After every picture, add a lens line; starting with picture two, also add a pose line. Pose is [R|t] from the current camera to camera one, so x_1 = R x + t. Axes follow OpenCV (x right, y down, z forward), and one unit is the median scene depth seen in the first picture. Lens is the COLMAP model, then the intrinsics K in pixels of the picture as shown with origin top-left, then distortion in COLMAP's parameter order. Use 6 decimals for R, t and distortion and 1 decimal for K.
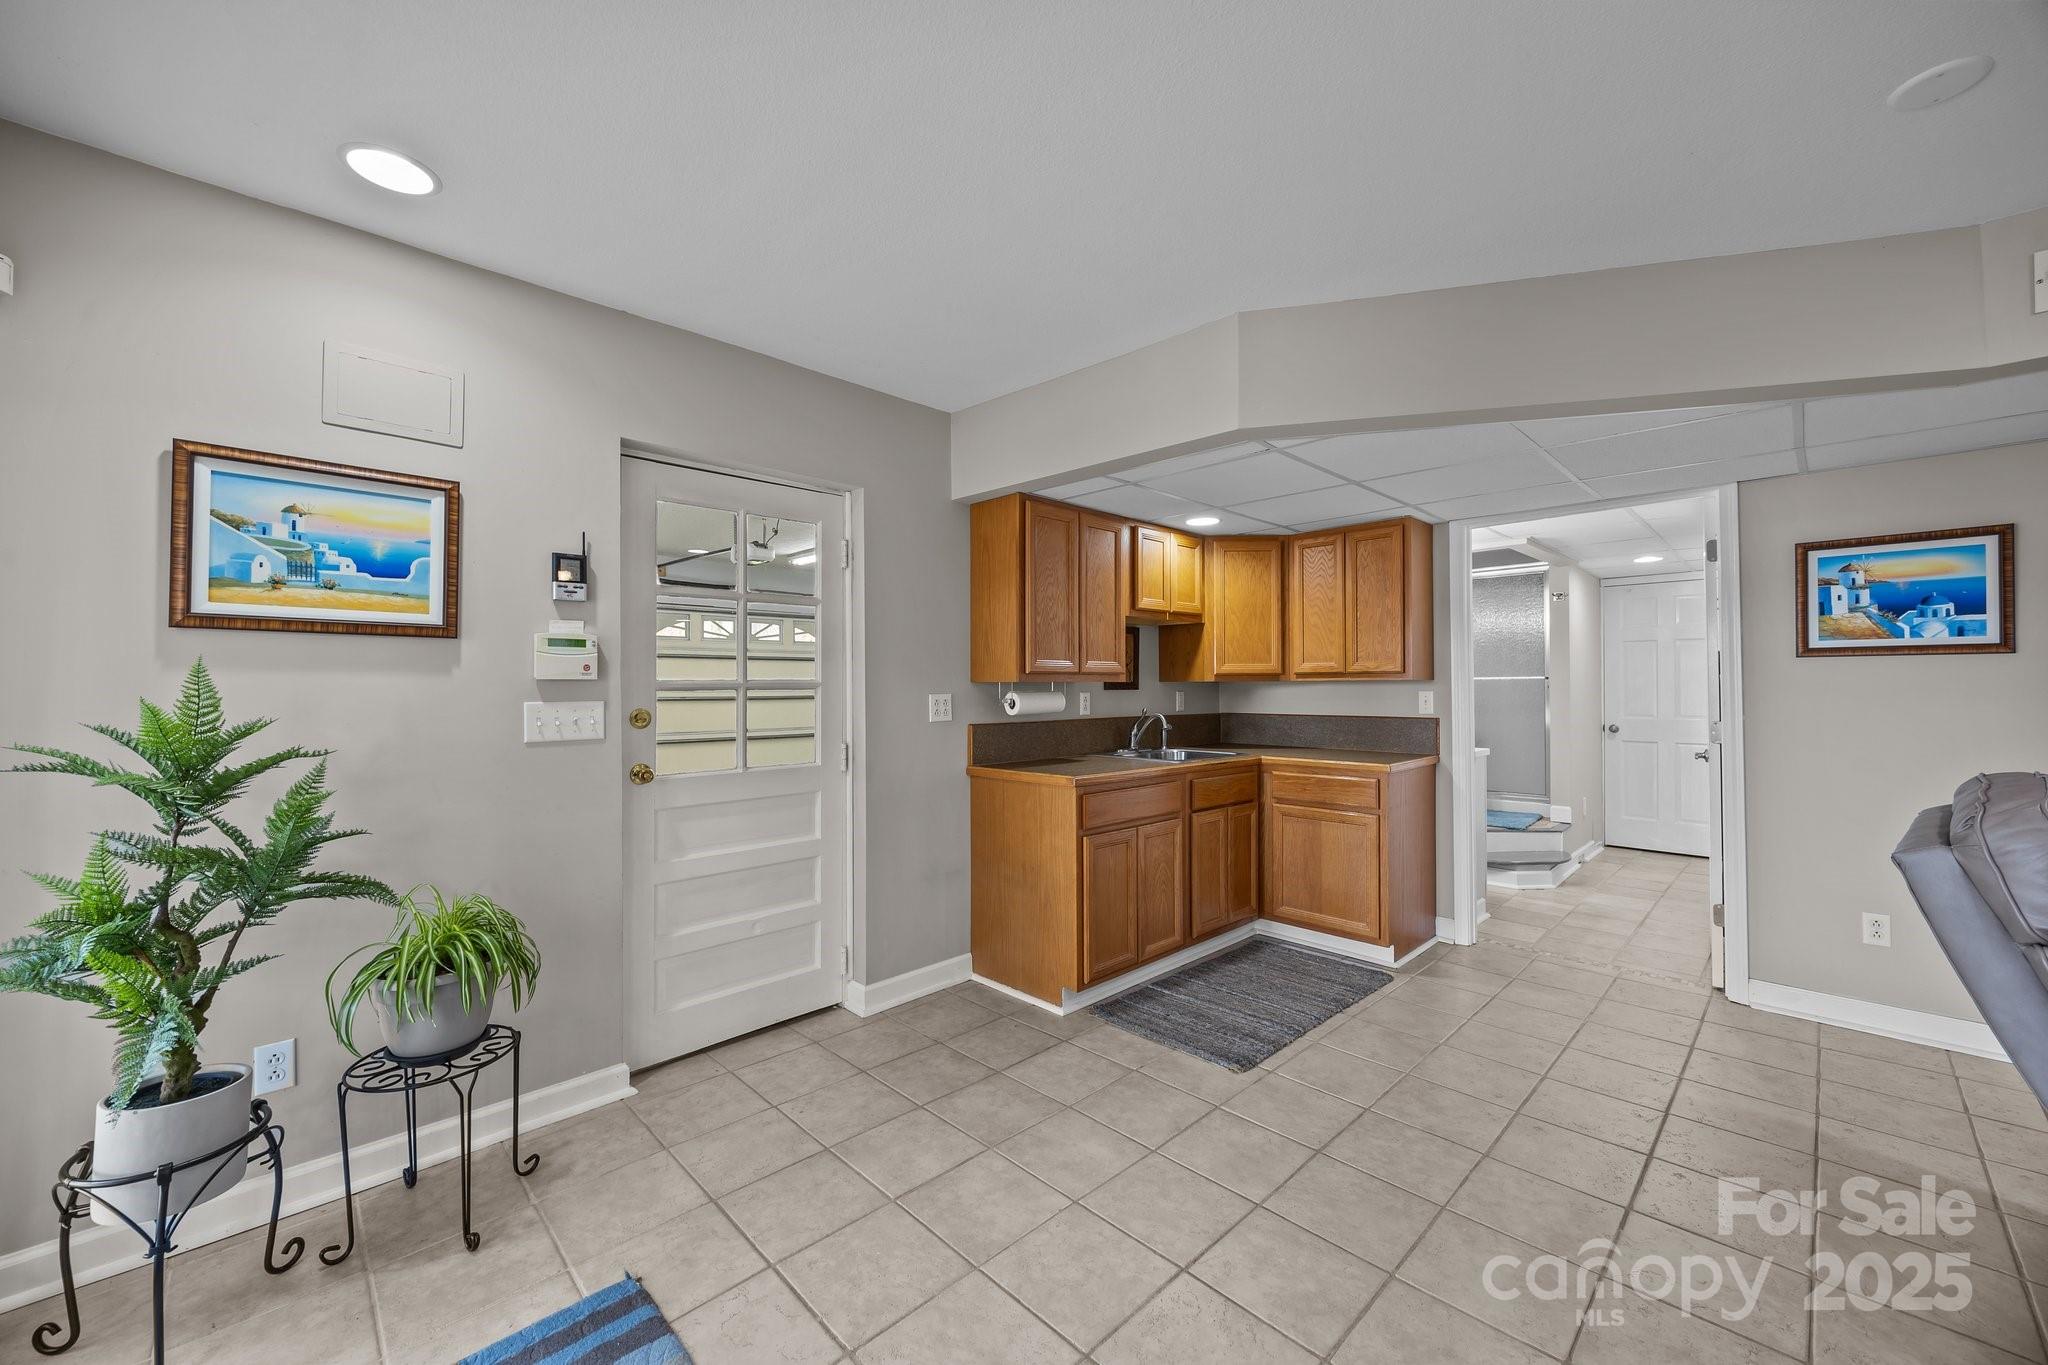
lens RADIAL K [[780.9, 0, 1032.8], [0, 780.9, 680.0], [0, 0, 1]] dist [-0.006196, -0.000077]
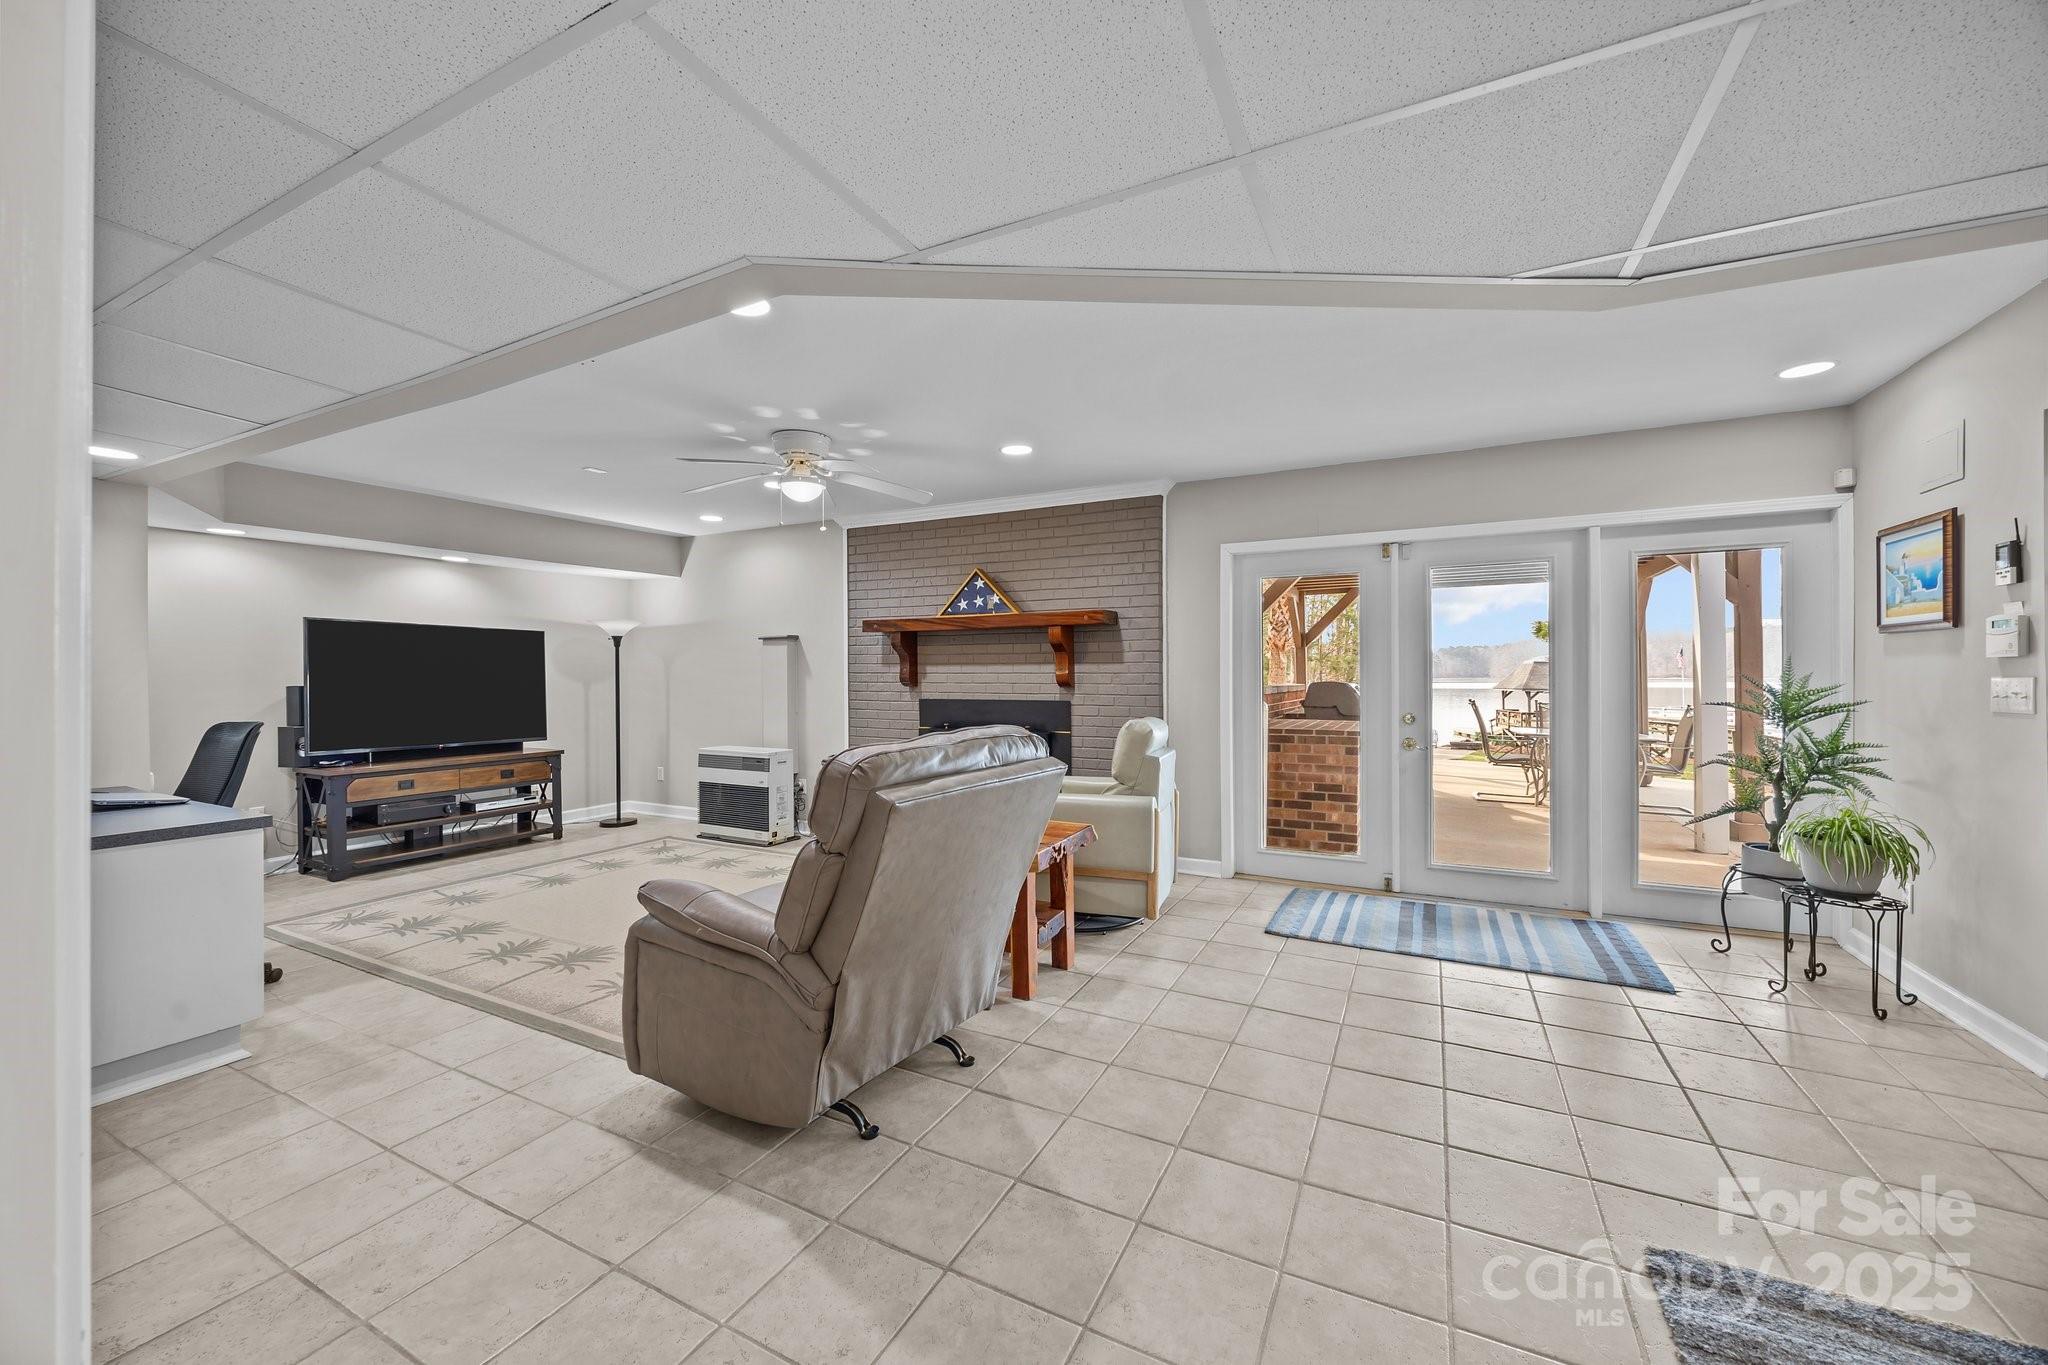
lens RADIAL K [[780.9, 0, 1036.9], [0, 780.9, 674.4], [0, 0, 1]] dist [-0.006196, -0.000077]
pose [[-0.946282, 0.004067, -0.323318, 1.040854], [0.007643, 0.999923, -0.009791, 0.024078], [0.323253, -0.011736, -0.946240, 1.577121]]
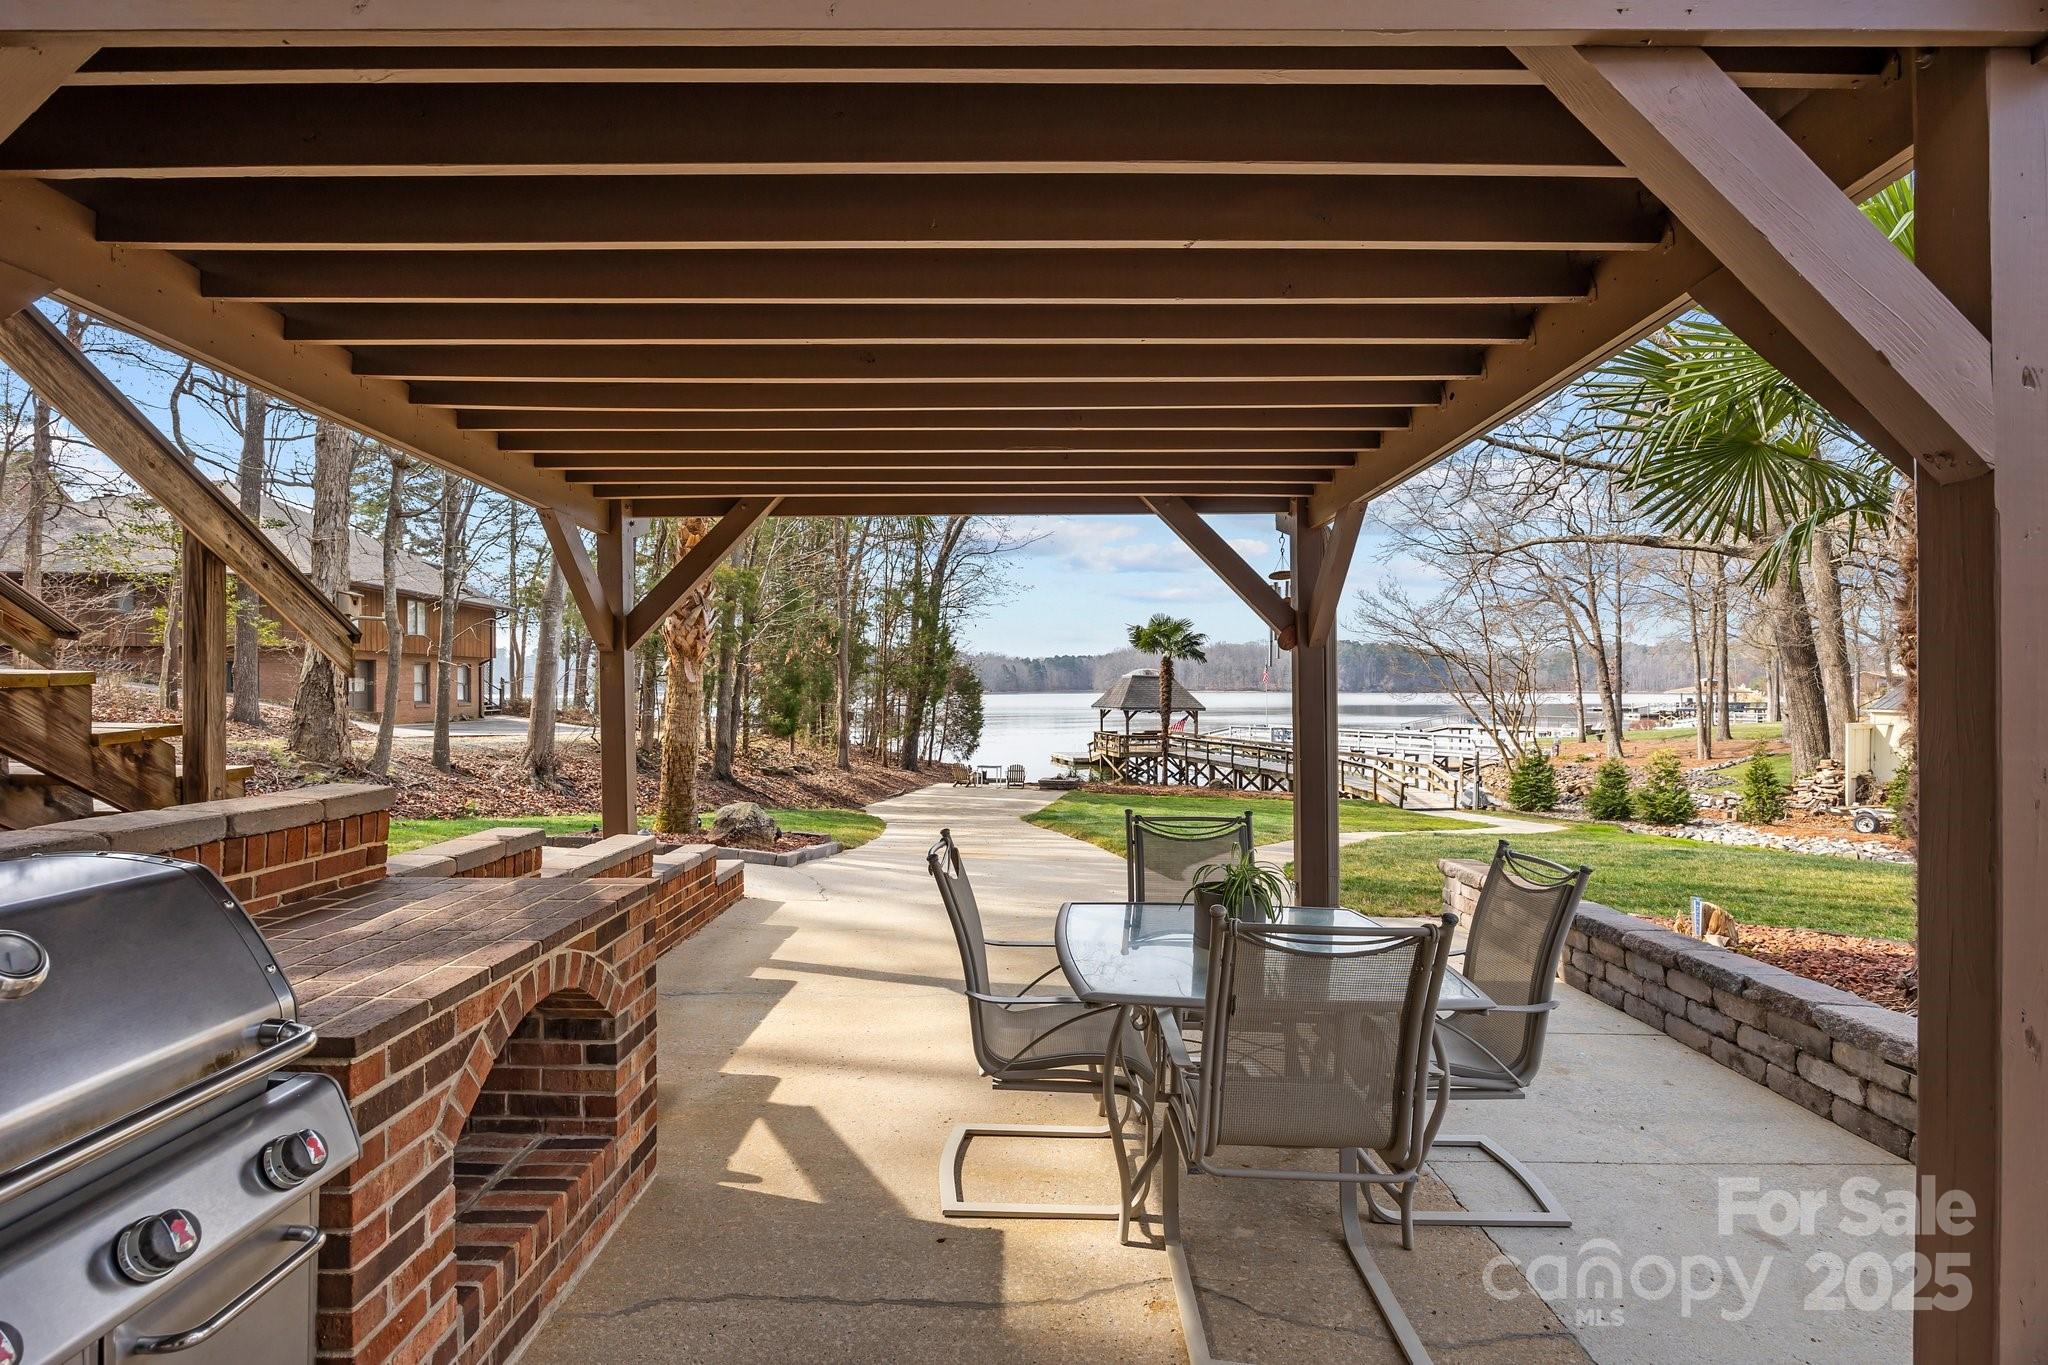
lens RADIAL K [[958.2, 0, 1034.7], [0, 958.2, 688.4], [0, 0, 1]] dist [-0.003050, -0.000112]
pose [[-0.699636, 0.001581, -0.714498, -1.030147], [0.005649, 0.999979, -0.003320, -0.069296], [0.714477, -0.006359, -0.699630, -0.084550]]
